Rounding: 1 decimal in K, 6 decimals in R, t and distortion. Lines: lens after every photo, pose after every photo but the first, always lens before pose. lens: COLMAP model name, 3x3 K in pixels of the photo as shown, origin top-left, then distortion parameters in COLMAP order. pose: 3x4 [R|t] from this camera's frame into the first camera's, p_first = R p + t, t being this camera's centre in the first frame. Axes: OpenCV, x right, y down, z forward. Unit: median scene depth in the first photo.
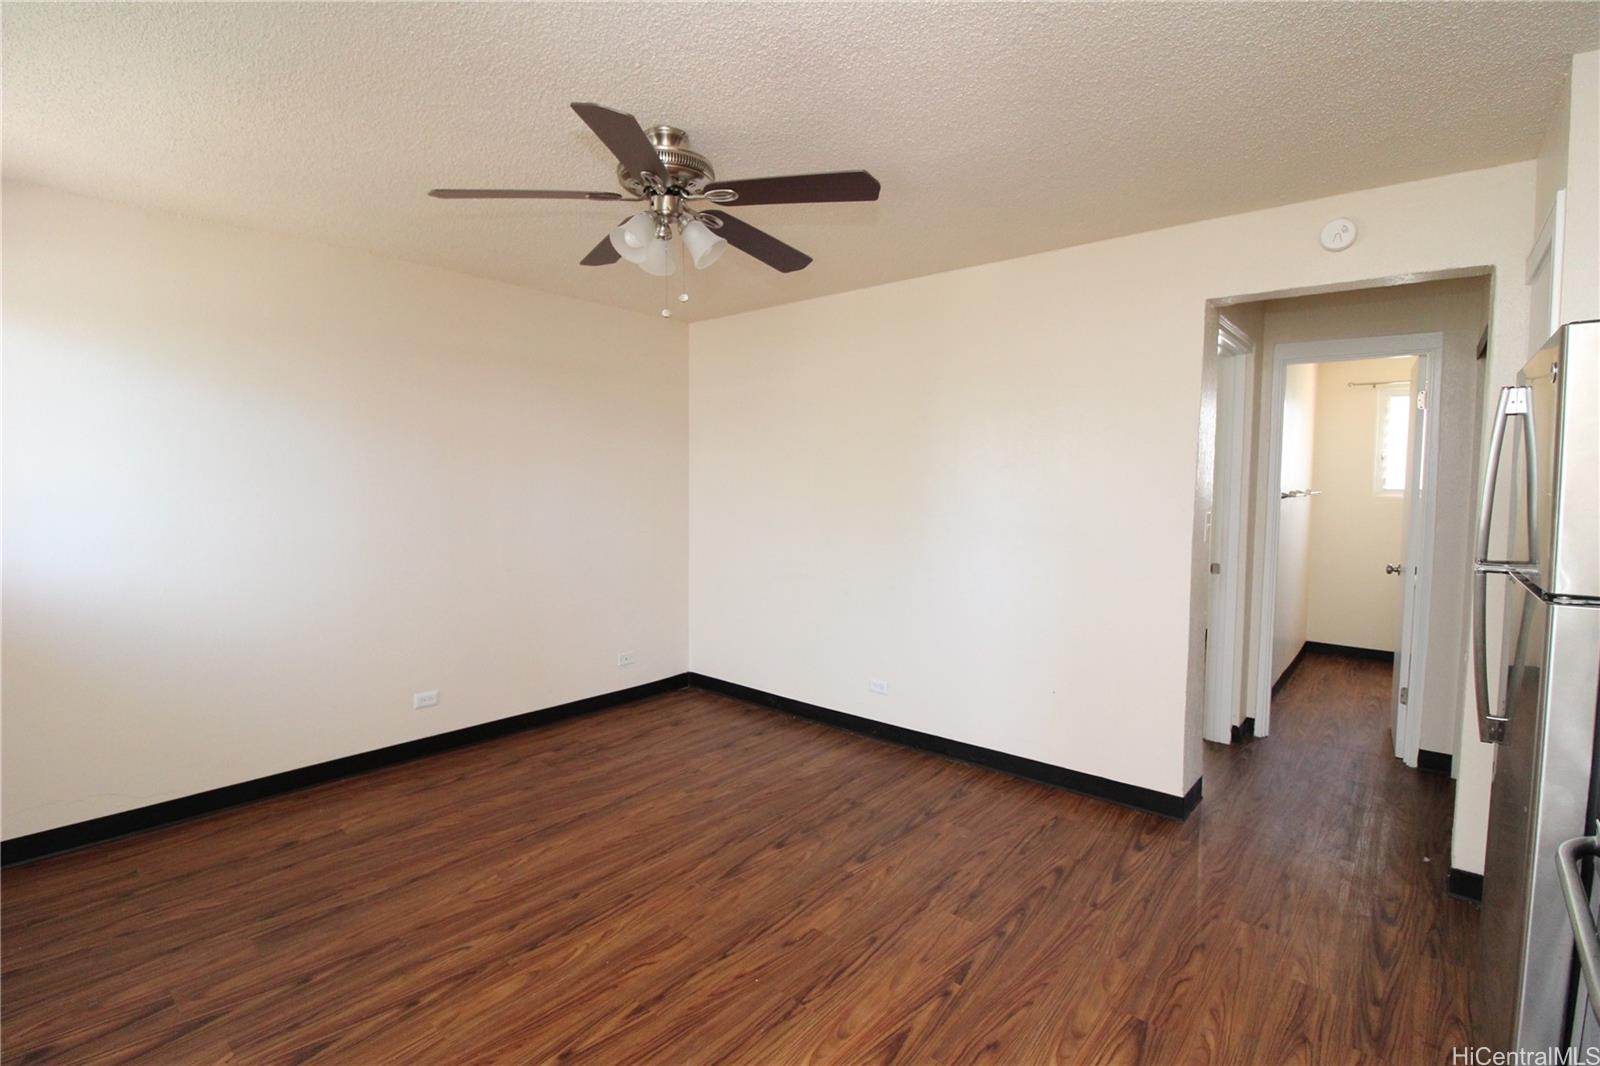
lens RADIAL K [[747.6, 0, 789.4], [0, 747.6, 510.3], [0, 0, 1]] dist [-0.015737, -0.001367]
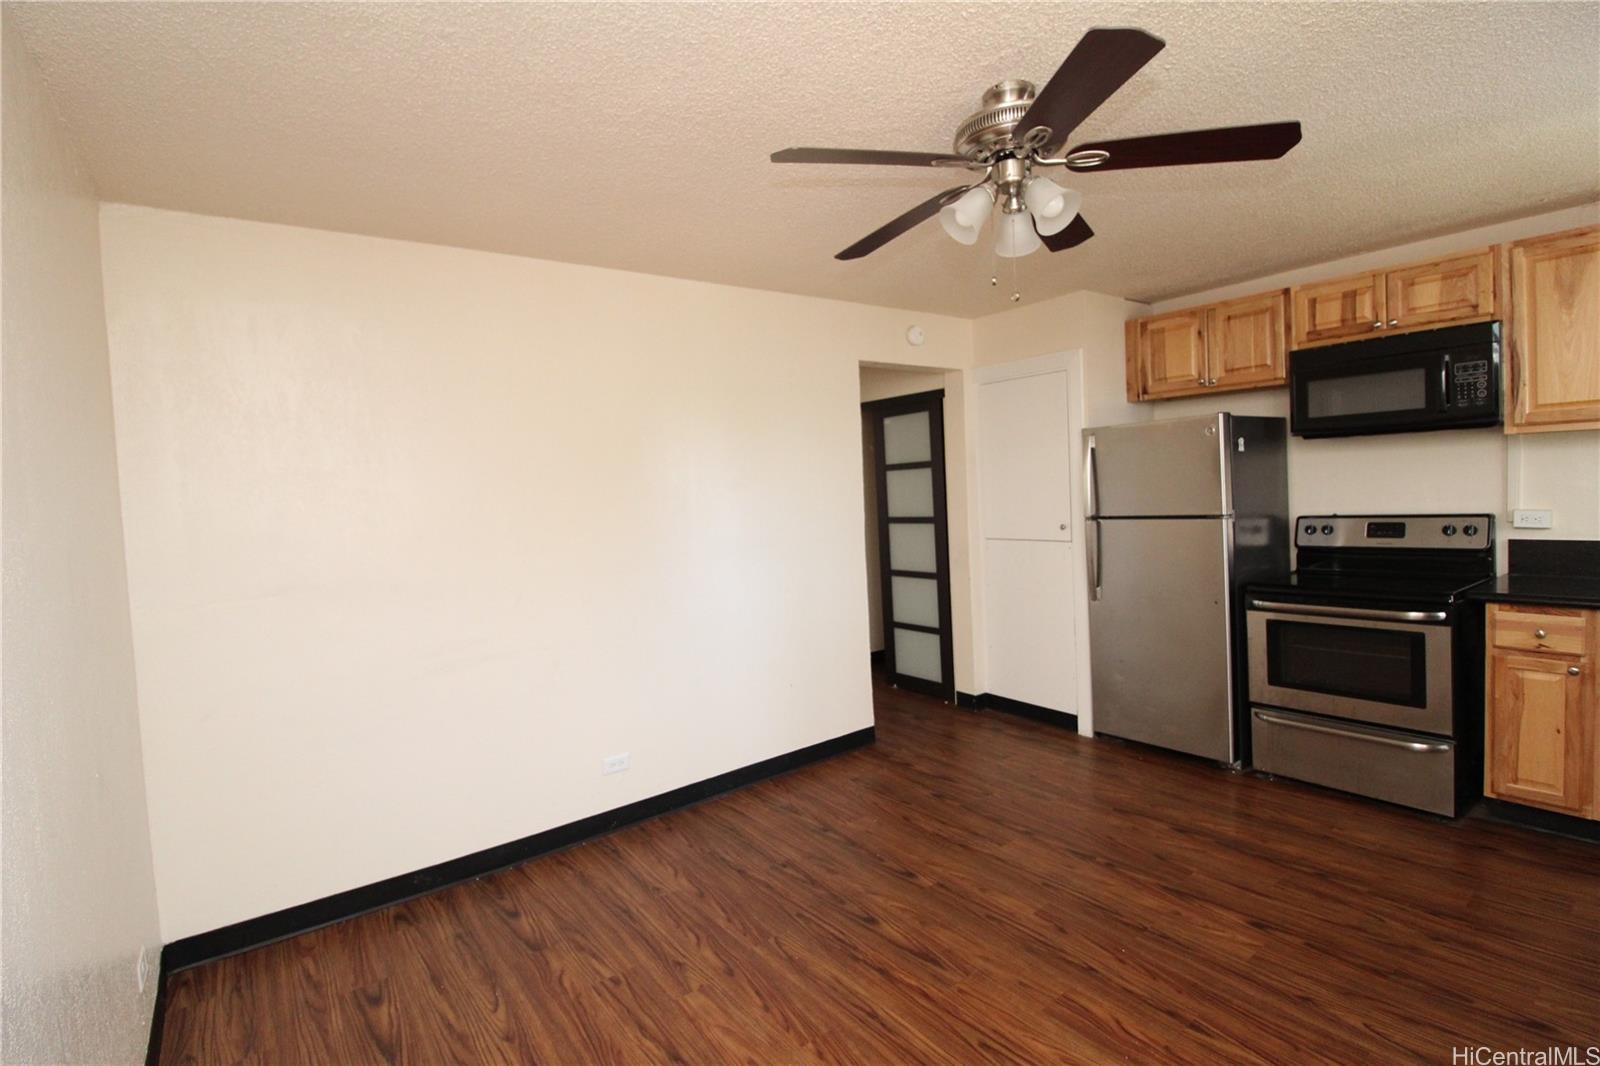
lens RADIAL K [[747.6, 0, 792.5], [0, 747.6, 532.9], [0, 0, 1]] dist [-0.015737, -0.001367]
pose [[0.222435, -0.082760, 0.971429, -0.752846], [0.098753, 0.993179, 0.062001, -0.055241], [-0.969933, 0.082140, 0.229090, 0.768446]]
